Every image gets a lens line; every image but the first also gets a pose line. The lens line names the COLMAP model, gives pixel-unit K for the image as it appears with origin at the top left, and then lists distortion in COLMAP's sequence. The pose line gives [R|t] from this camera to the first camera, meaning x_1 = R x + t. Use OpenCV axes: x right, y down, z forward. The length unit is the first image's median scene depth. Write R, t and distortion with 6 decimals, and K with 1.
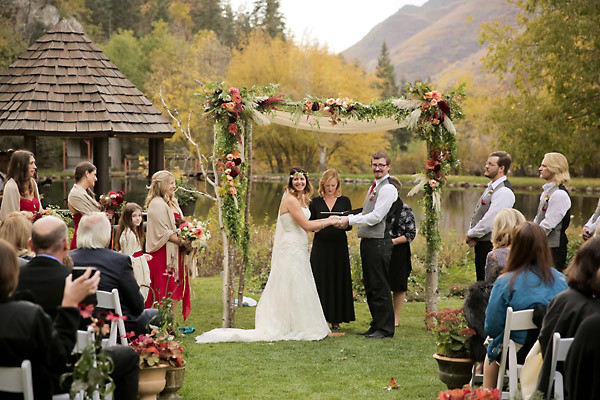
lens RADIAL K [[1139.3, 0, 289.9], [0, 1139.3, 203.3], [0, 0, 1]] dist [0.197453, 0.000000]
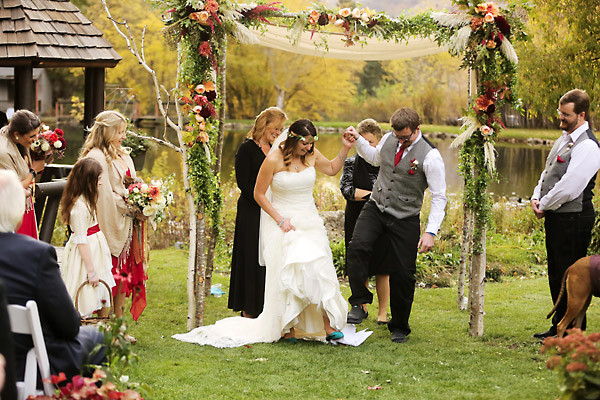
lens RADIAL K [[1255.6, 0, 303.3], [0, 1255.6, 235.1], [0, 0, 1]] dist [-0.307945, 0.000000]
pose [[0.998543, 0.007246, 0.053472, -0.029197], [-0.010683, 0.997874, 0.064284, -0.001022], [-0.052892, -0.064761, 0.996498, 0.221984]]
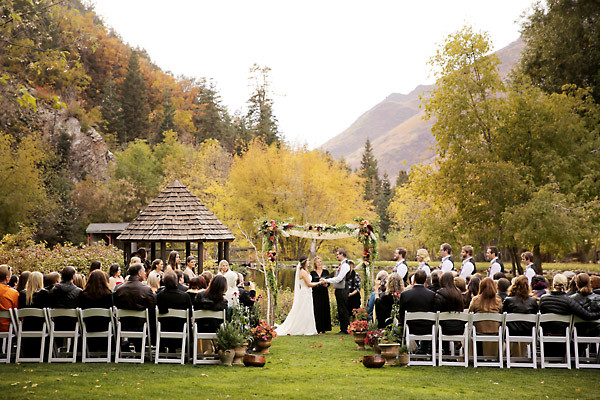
lens RADIAL K [[1139.3, 0, 294.1], [0, 1139.3, 197.5], [0, 0, 1]] dist [0.197453, 0.000000]
pose [[0.999832, -0.012939, 0.013016, -0.034400], [0.013968, 0.996508, -0.082322, 0.033473], [-0.011905, 0.082489, 0.996521, -1.110408]]
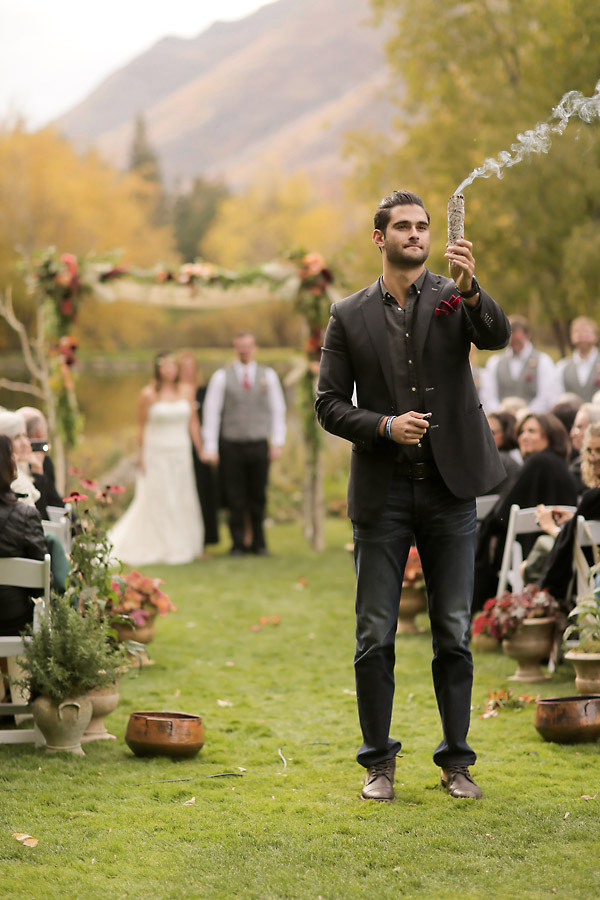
lens RADIAL K [[2156.1, 0, 300.8], [0, 2156.1, 452.1], [0, 0, 1]] dist [-0.158774, 0.000000]
pose [[0.987147, -0.033975, 0.156163, -0.124548], [0.030554, 0.999239, 0.024255, 0.004611], [-0.156868, -0.019171, 0.987434, -0.505459]]
